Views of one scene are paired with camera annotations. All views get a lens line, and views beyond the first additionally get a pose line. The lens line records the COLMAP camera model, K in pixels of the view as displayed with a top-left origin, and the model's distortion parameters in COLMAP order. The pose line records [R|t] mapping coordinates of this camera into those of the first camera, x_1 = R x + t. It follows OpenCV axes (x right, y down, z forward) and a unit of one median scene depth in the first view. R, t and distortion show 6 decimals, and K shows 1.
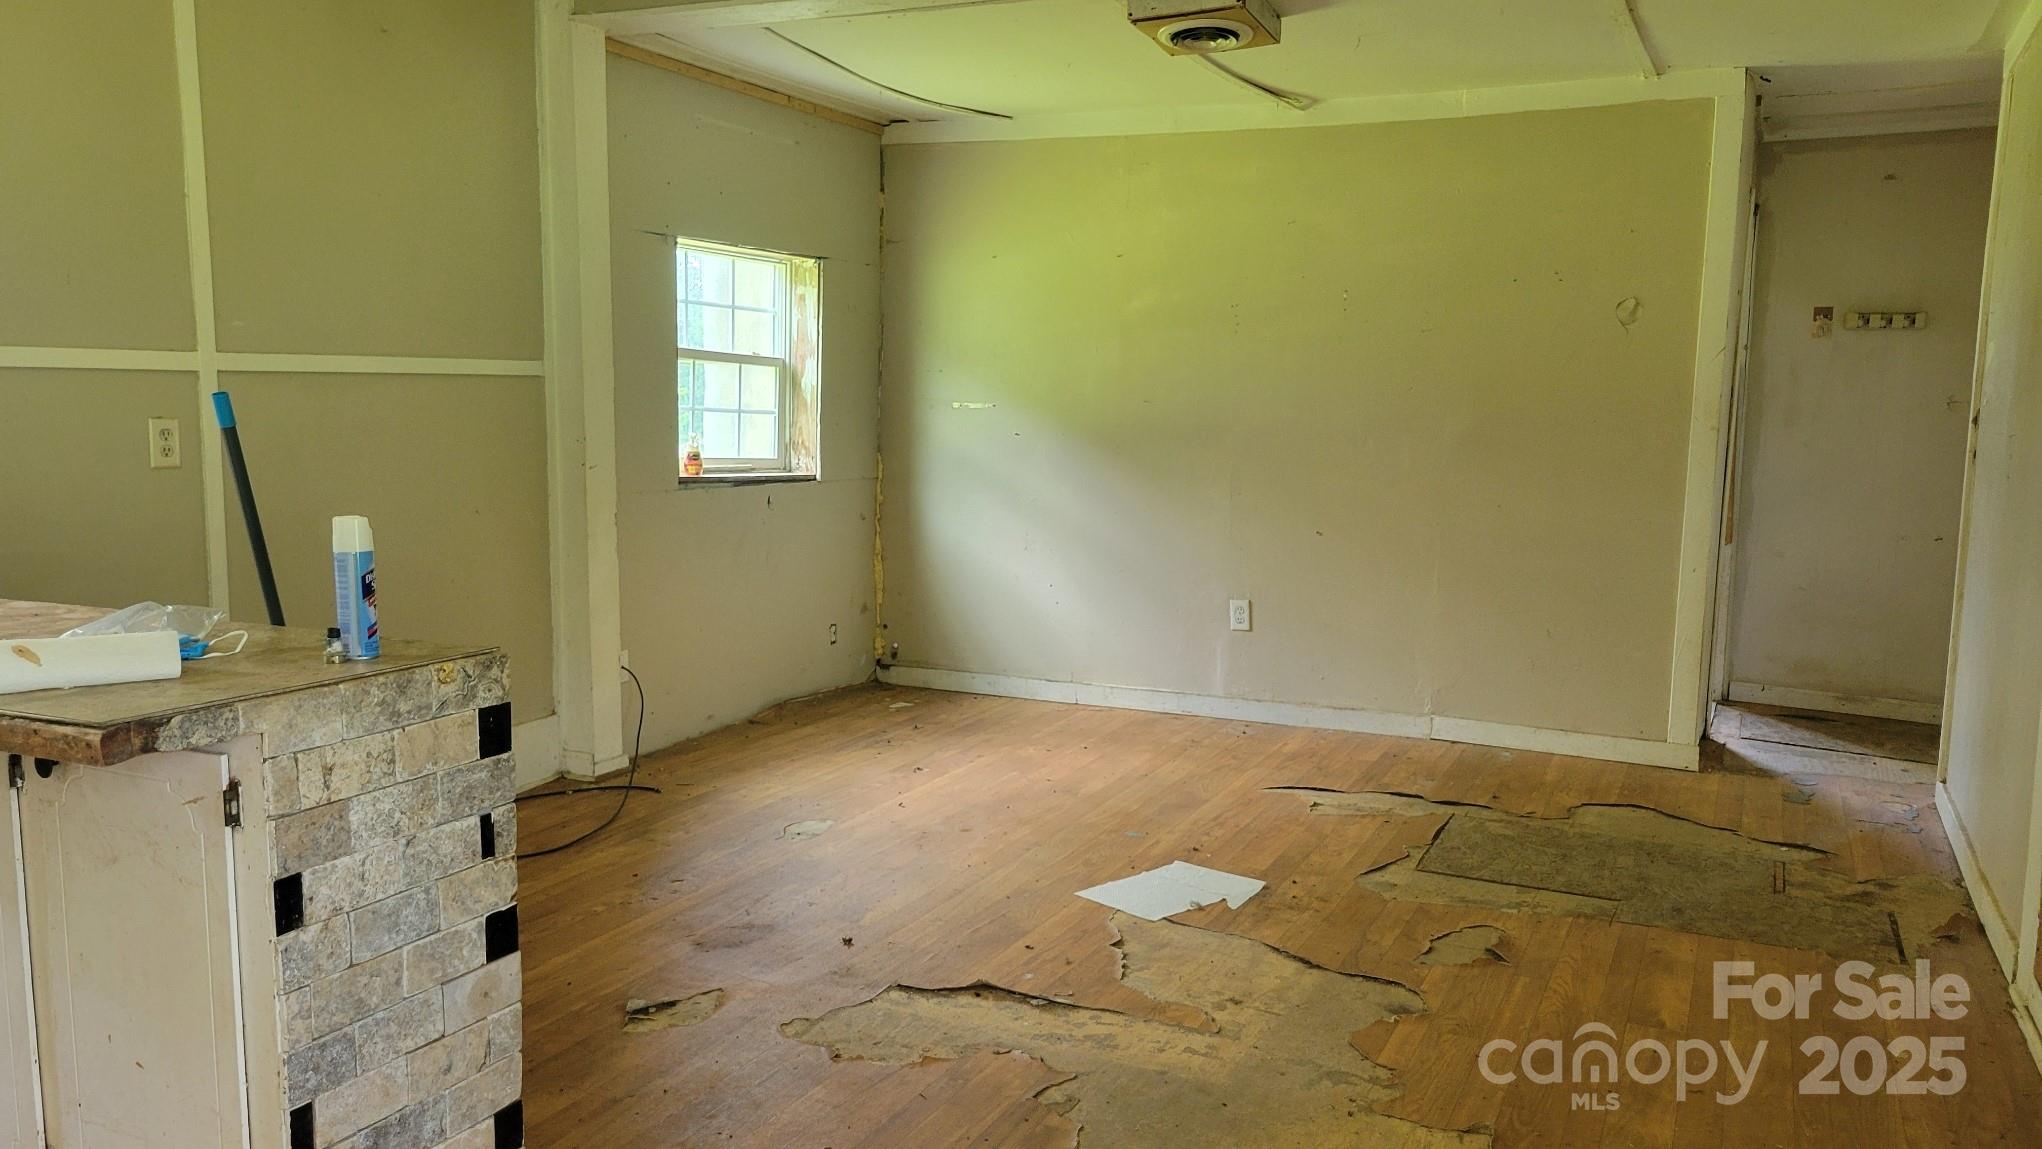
lens RADIAL K [[1575.5, 0, 1014.6], [0, 1575.5, 577.3], [0, 0, 1]] dist [-0.008495, -0.016988]
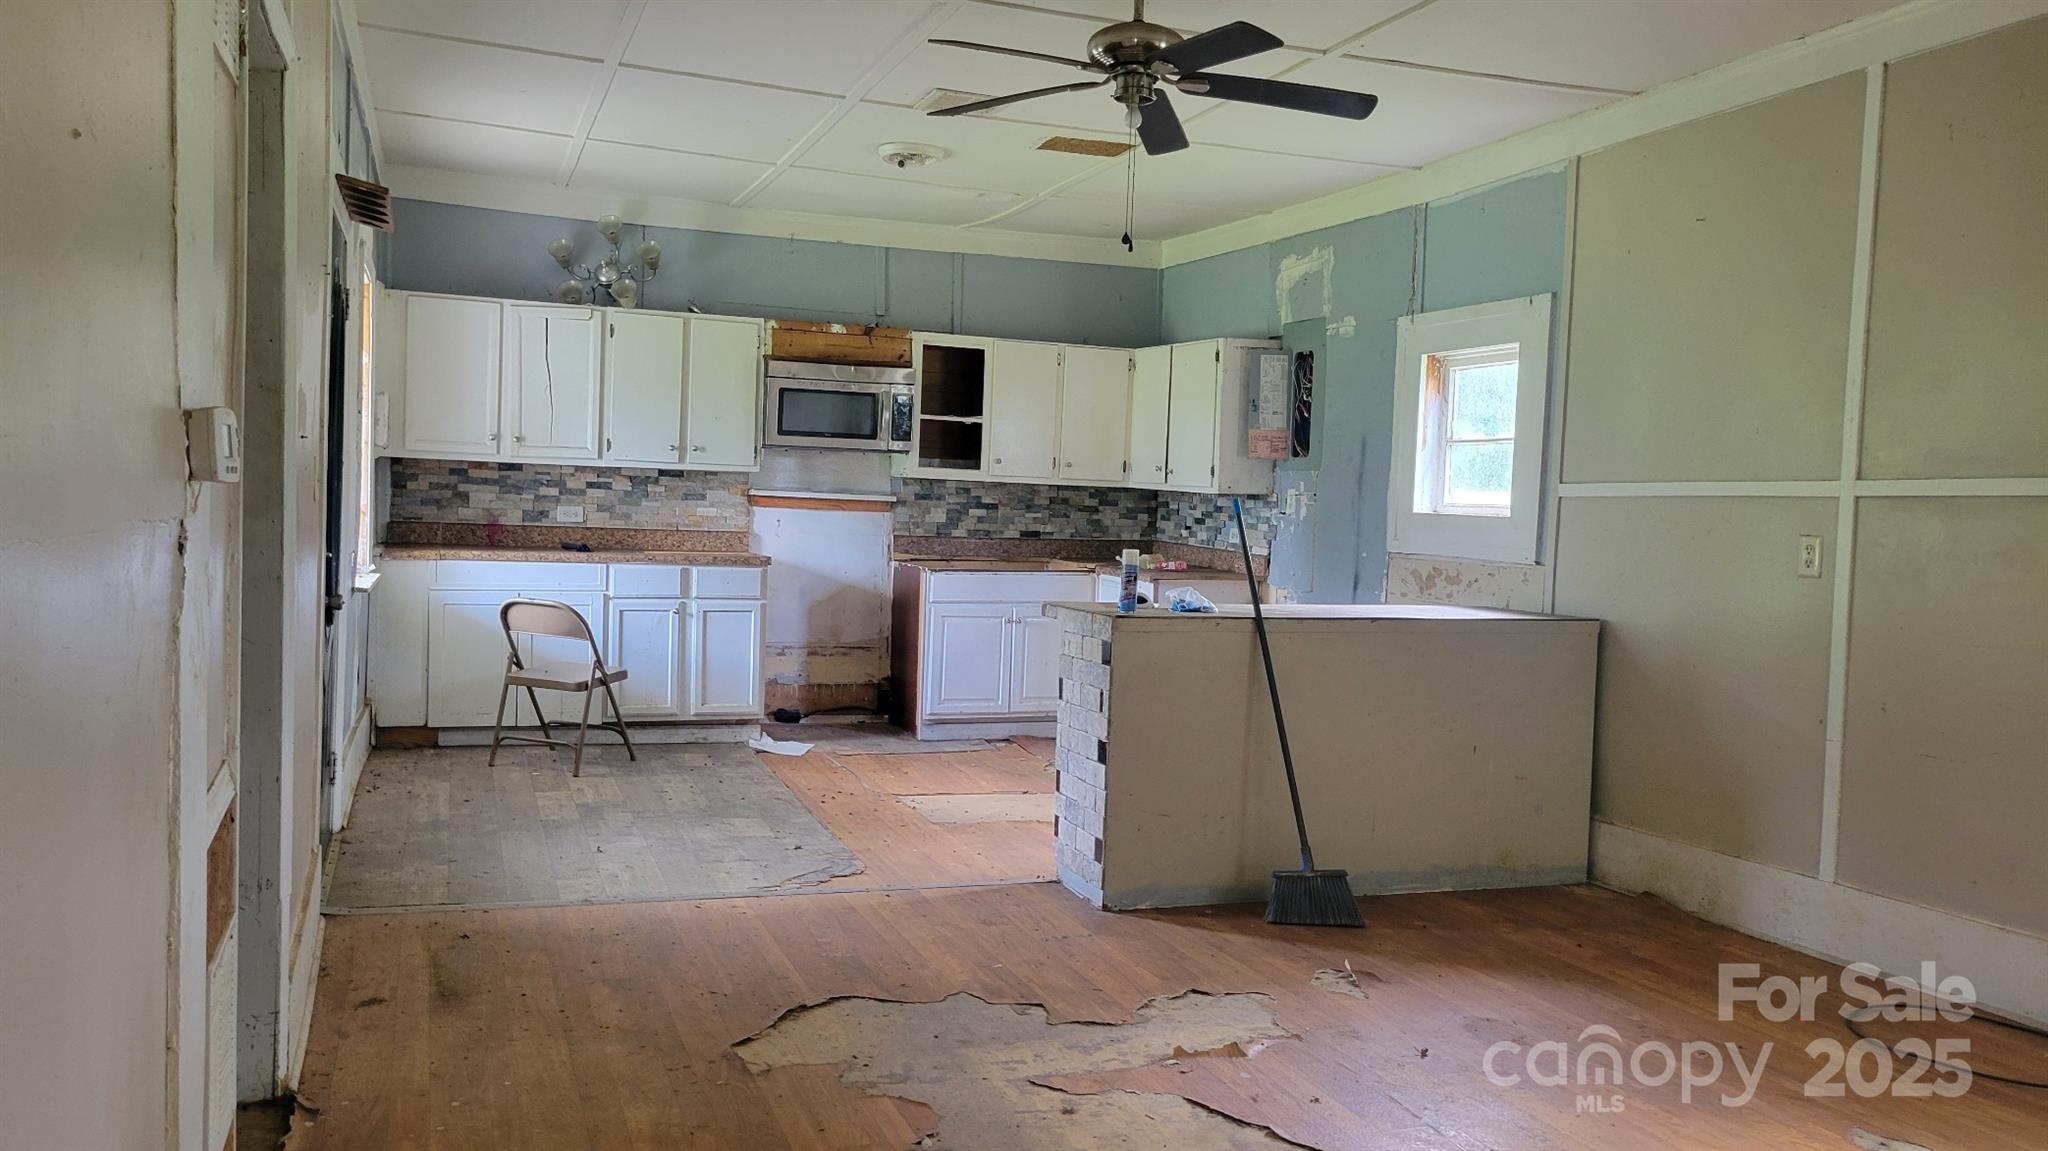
lens RADIAL K [[1580.1, 0, 1020.3], [0, 1580.1, 572.8], [0, 0, 1]] dist [-0.008495, -0.016988]
pose [[-0.695328, 0.018555, -0.718453, 0.760871], [-0.113242, 0.984351, 0.135019, -0.168885], [0.709715, 0.175242, -0.682345, 1.404153]]
